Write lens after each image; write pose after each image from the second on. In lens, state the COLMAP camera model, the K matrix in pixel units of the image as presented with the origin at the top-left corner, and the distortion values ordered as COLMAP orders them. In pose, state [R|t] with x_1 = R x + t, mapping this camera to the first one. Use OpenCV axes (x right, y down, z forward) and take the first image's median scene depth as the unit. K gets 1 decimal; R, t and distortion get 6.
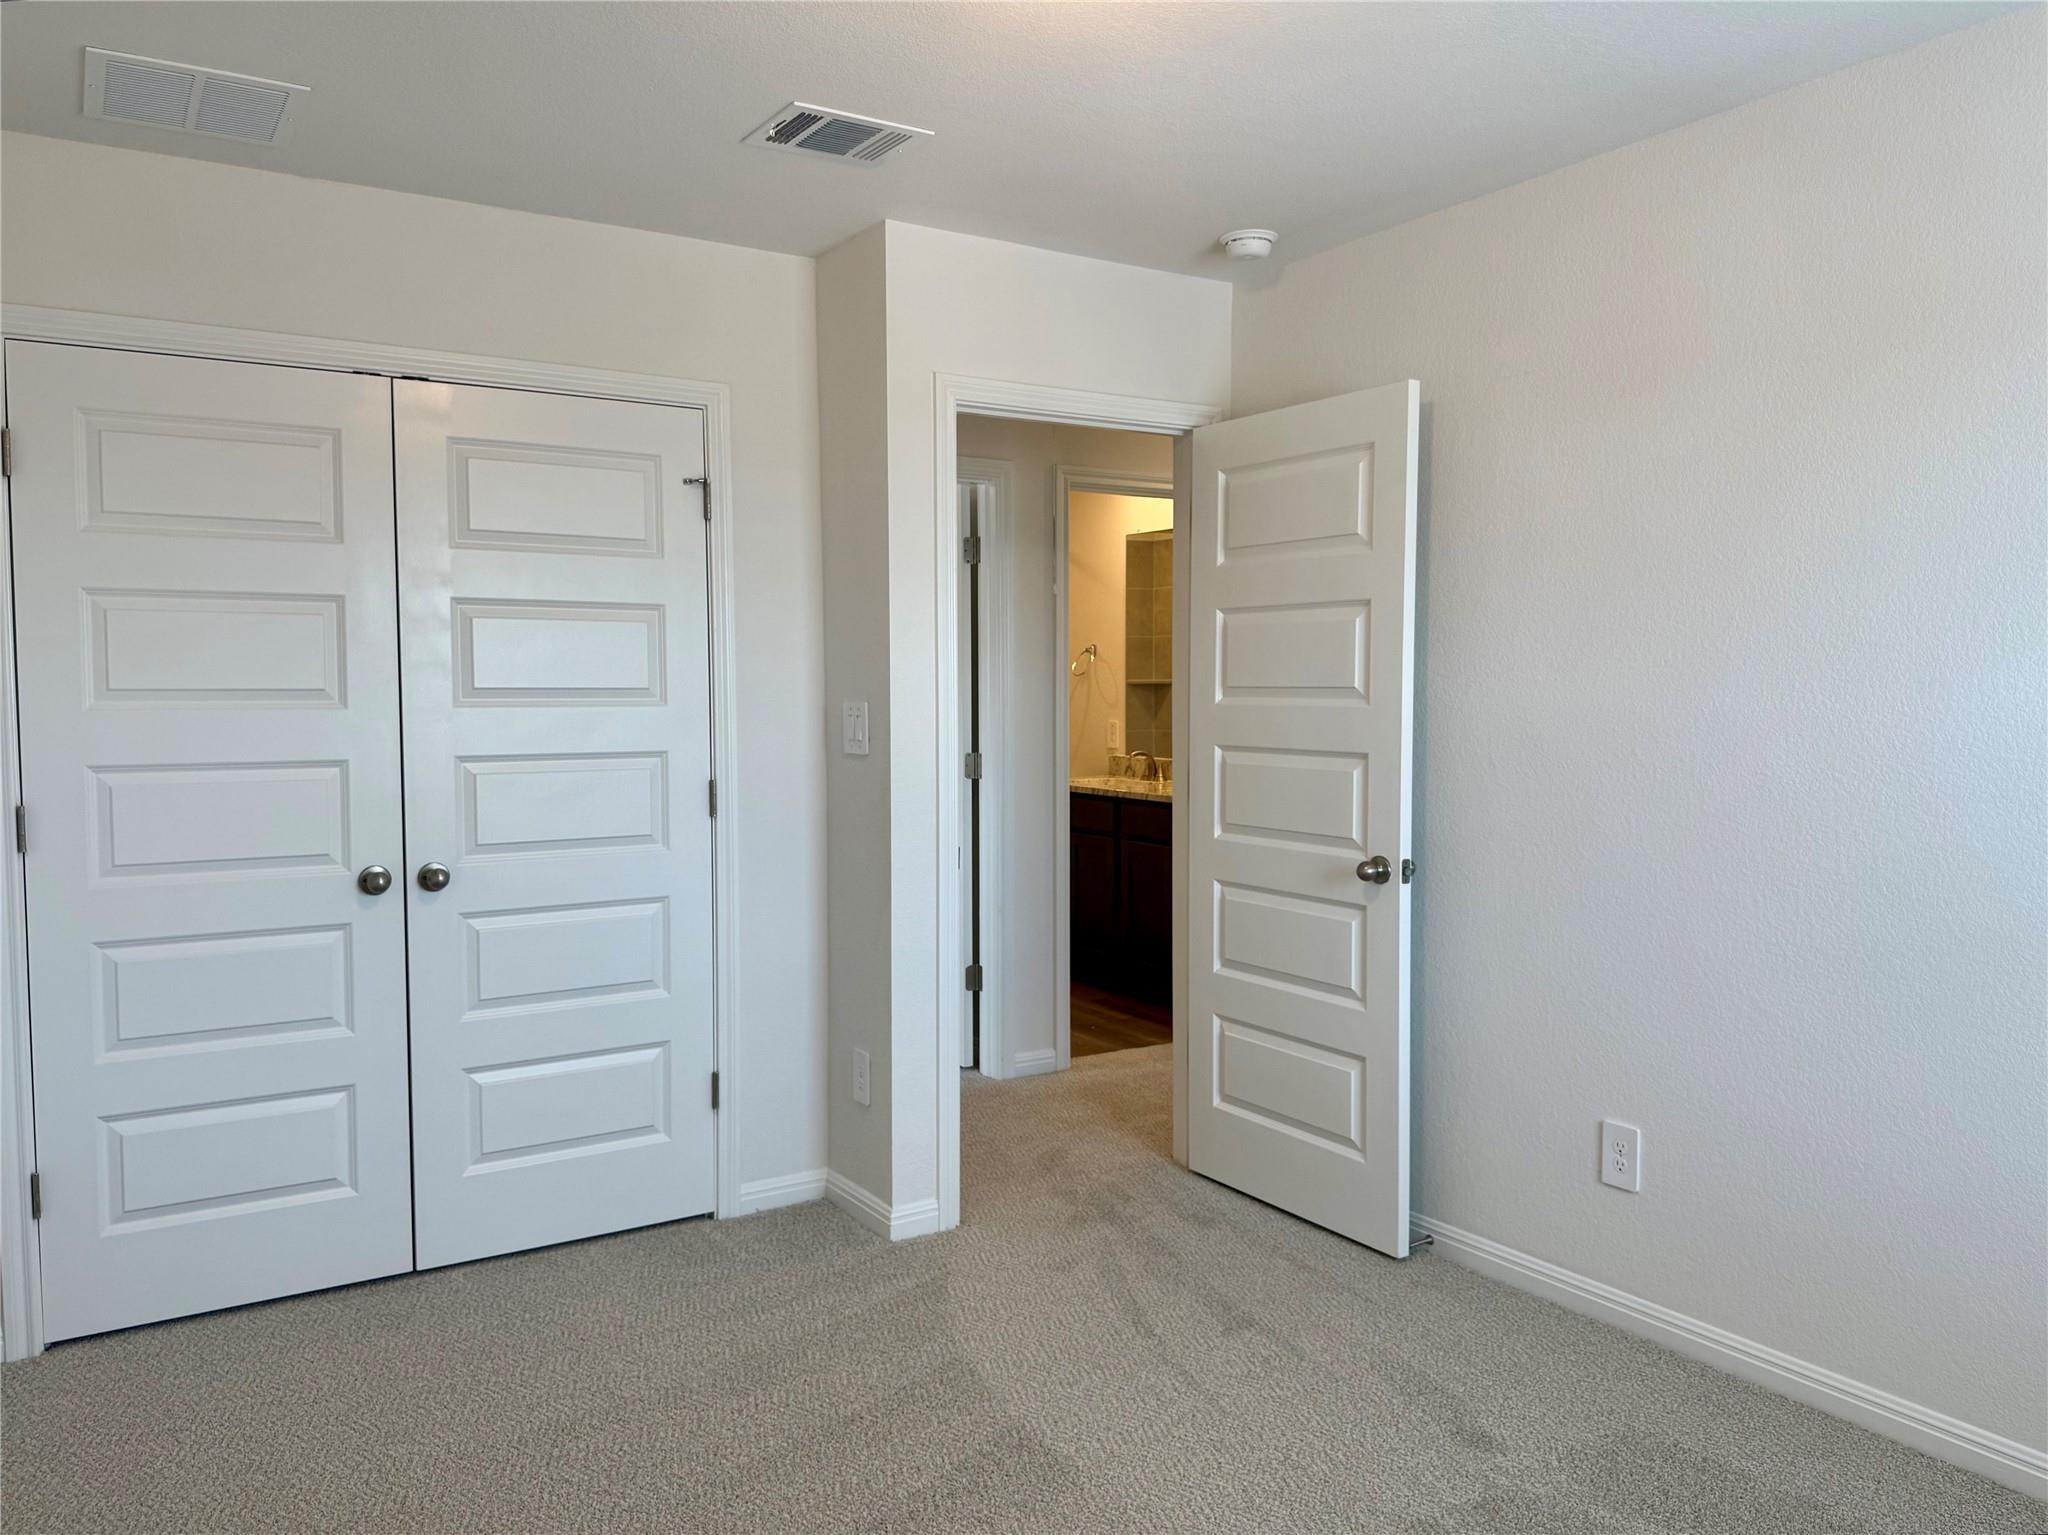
lens RADIAL K [[1523.3, 0, 1018.6], [0, 1523.3, 759.0], [0, 0, 1]] dist [0.051303, -0.073378]
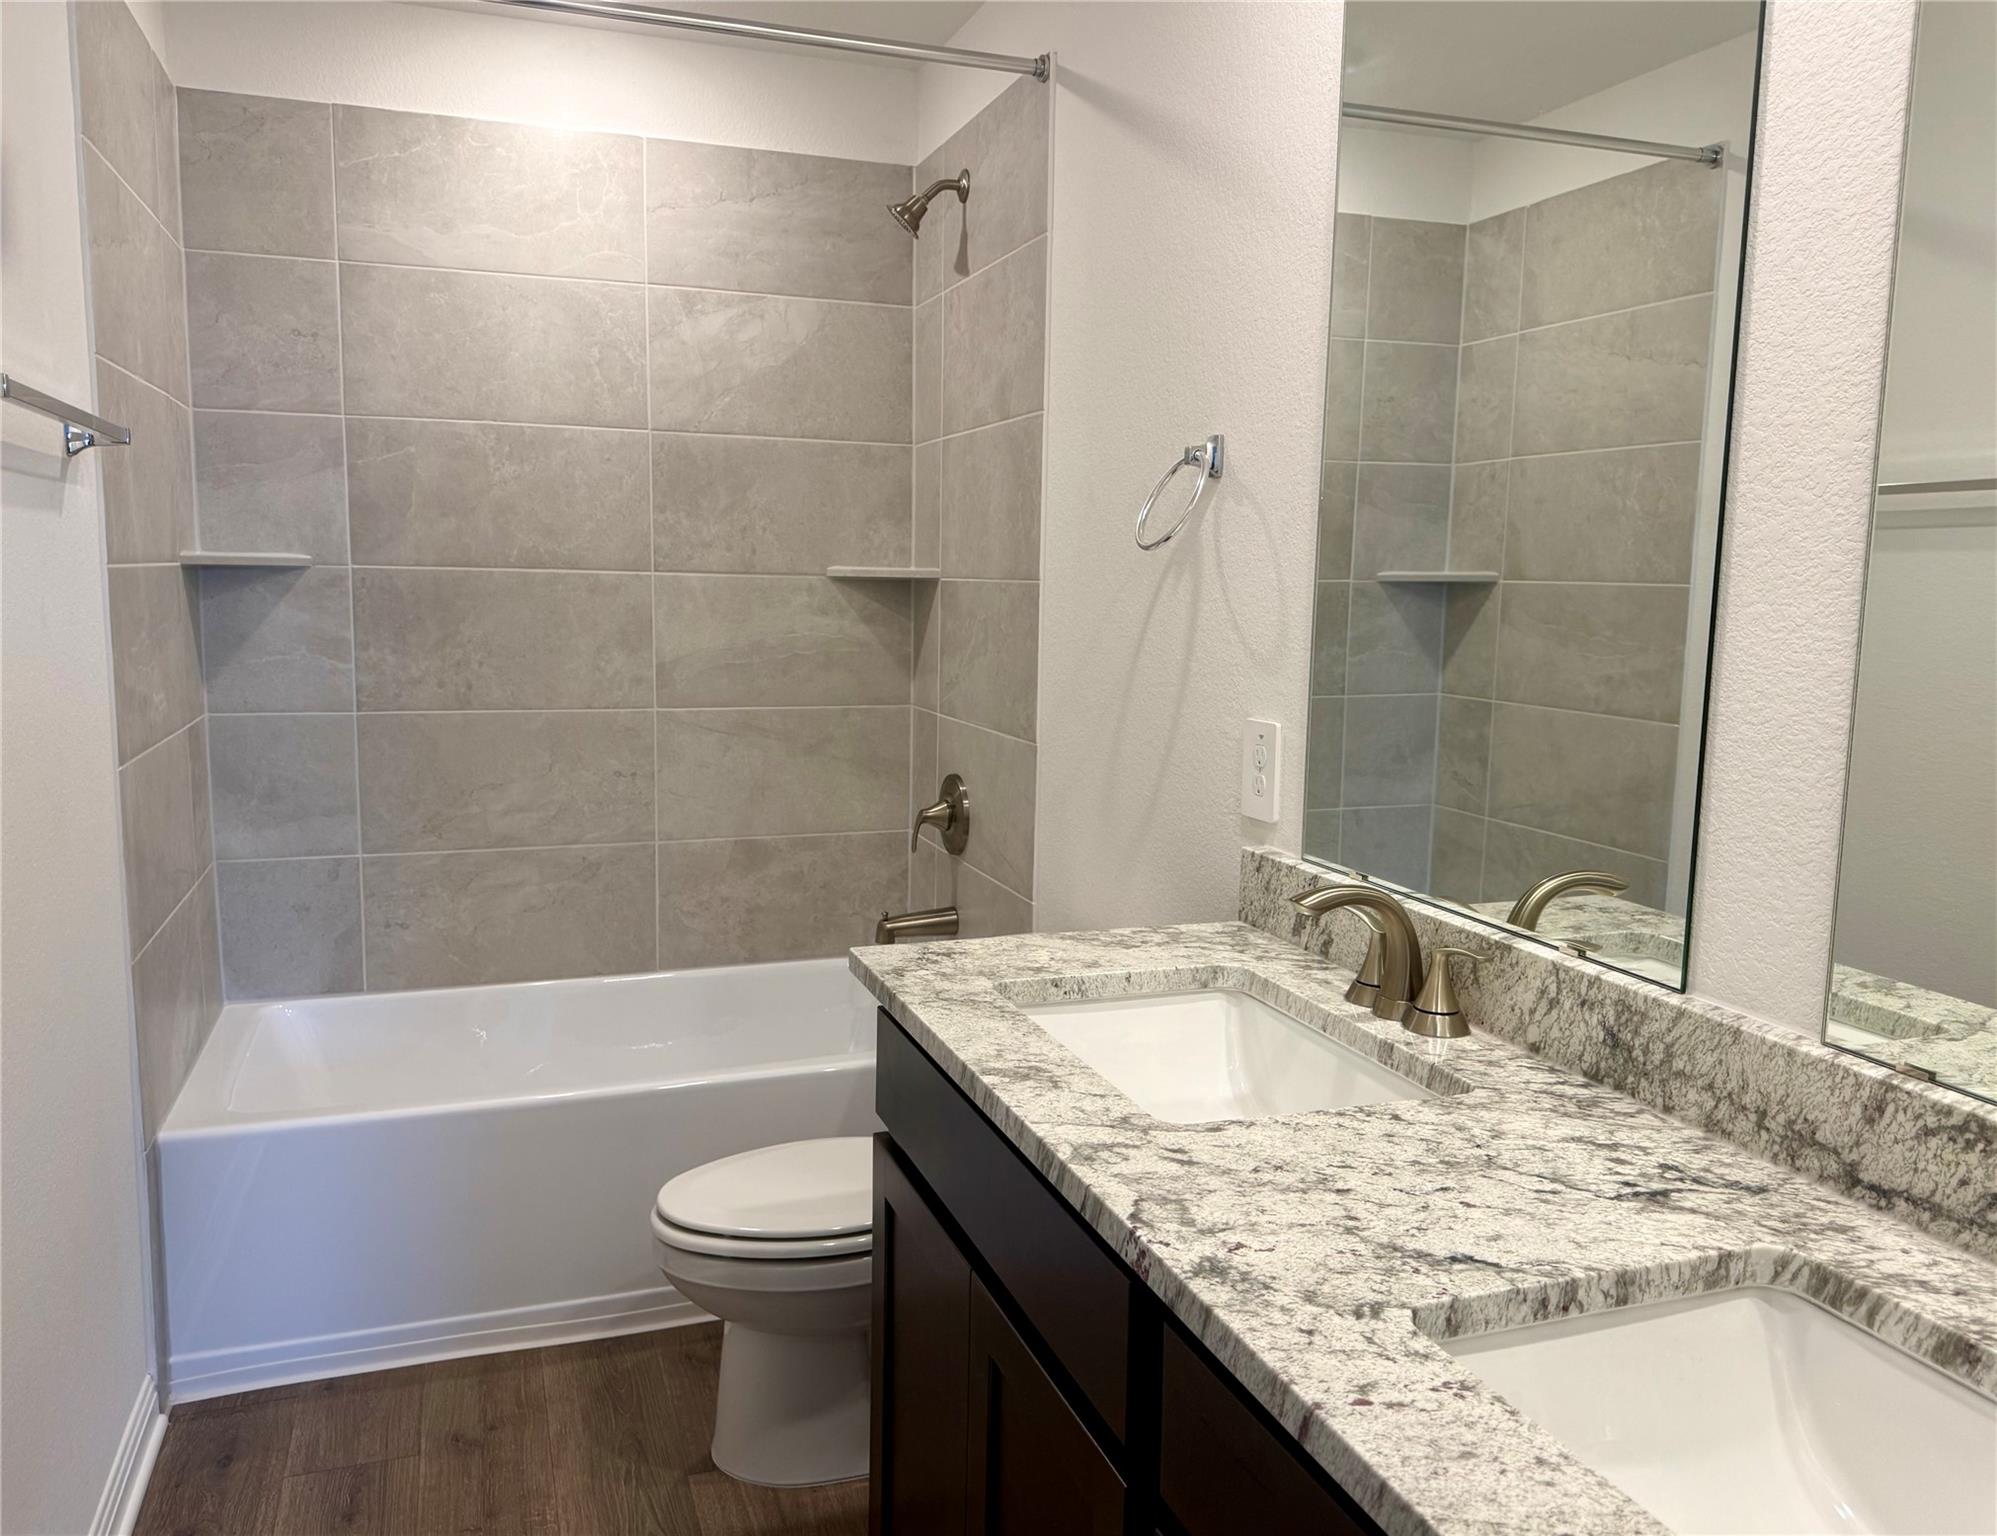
lens RADIAL K [[1472.1, 0, 995.1], [0, 1472.1, 763.8], [0, 0, 1]] dist [0.027639, -0.003190]
pose [[0.976082, 0.043347, -0.213035, 0.071304], [-0.026387, 0.996298, 0.081822, -0.037336], [0.215793, -0.074244, 0.973612, 0.732241]]
